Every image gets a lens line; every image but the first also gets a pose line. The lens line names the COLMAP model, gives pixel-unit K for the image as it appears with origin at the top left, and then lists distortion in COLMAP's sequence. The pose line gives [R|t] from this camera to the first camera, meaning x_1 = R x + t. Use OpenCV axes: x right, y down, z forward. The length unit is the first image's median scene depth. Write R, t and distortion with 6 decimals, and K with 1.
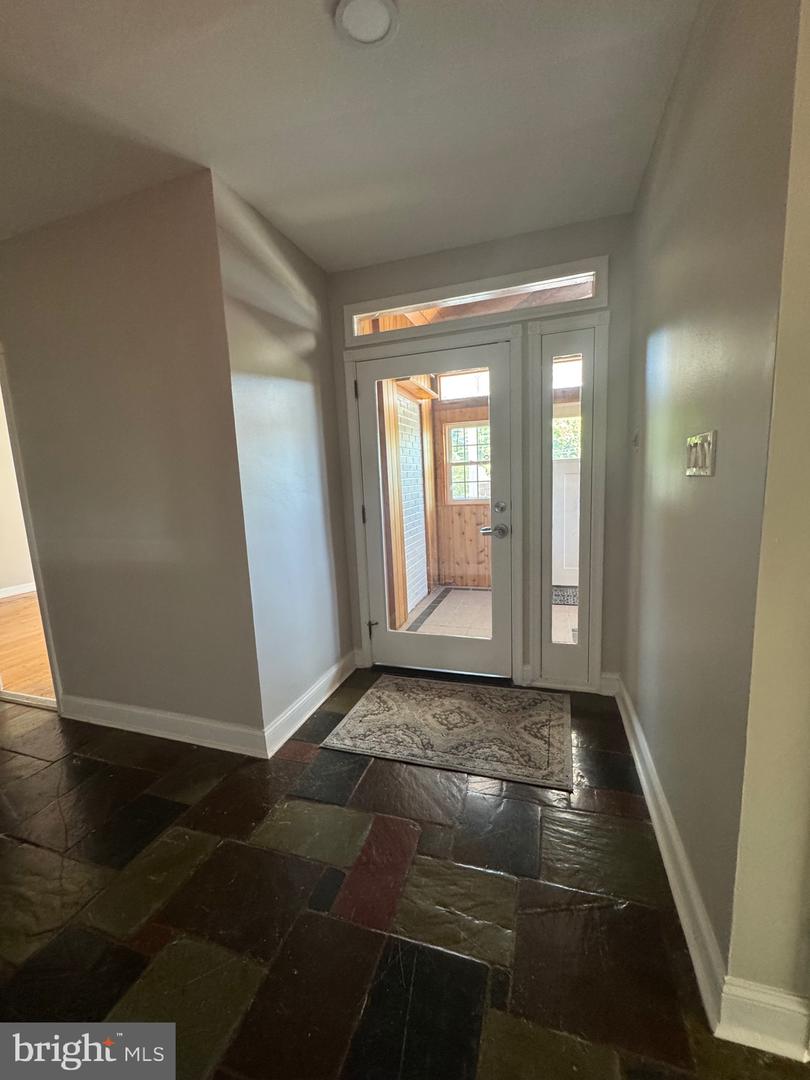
lens RADIAL K [[431.0, 0, 407.7], [0, 431.0, 542.3], [0, 0, 1]] dist [-0.008582, 0.000239]
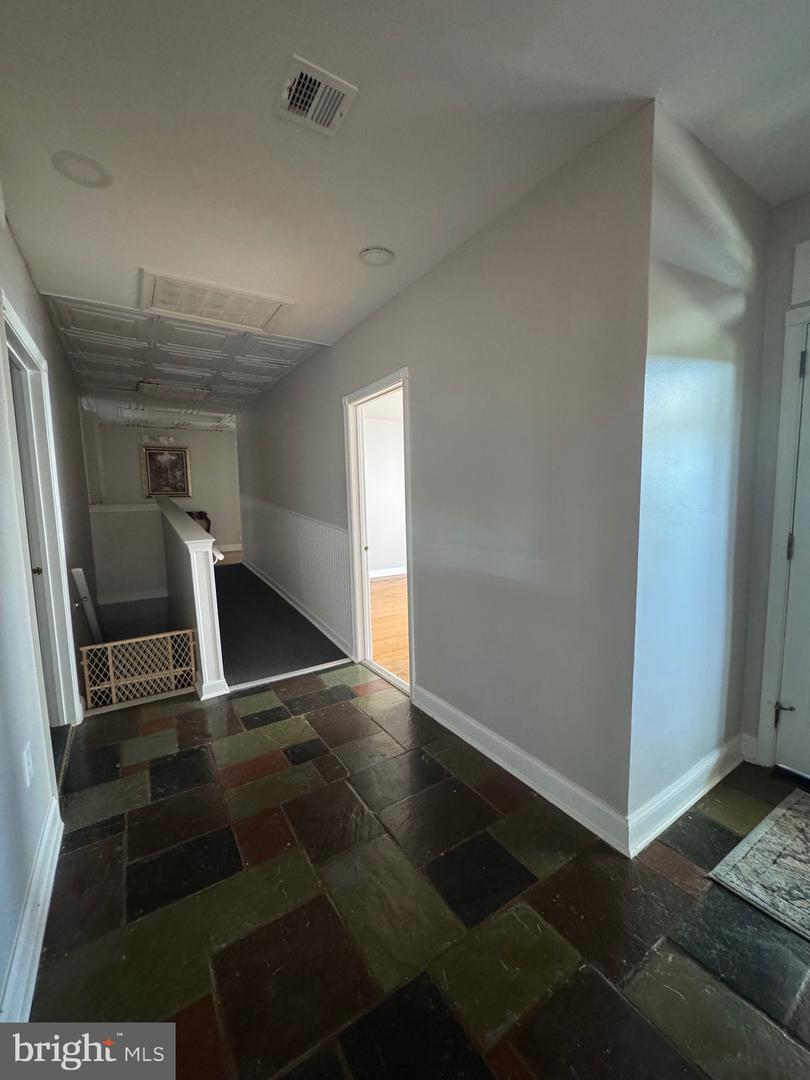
lens RADIAL K [[431.0, 0, 404.1], [0, 431.0, 539.7], [0, 0, 1]] dist [-0.008582, 0.000239]
pose [[0.777473, 0.094967, -0.621705, -0.190899], [-0.109185, 0.993904, 0.015281, -0.022775], [0.619367, 0.056000, 0.783102, 0.108641]]
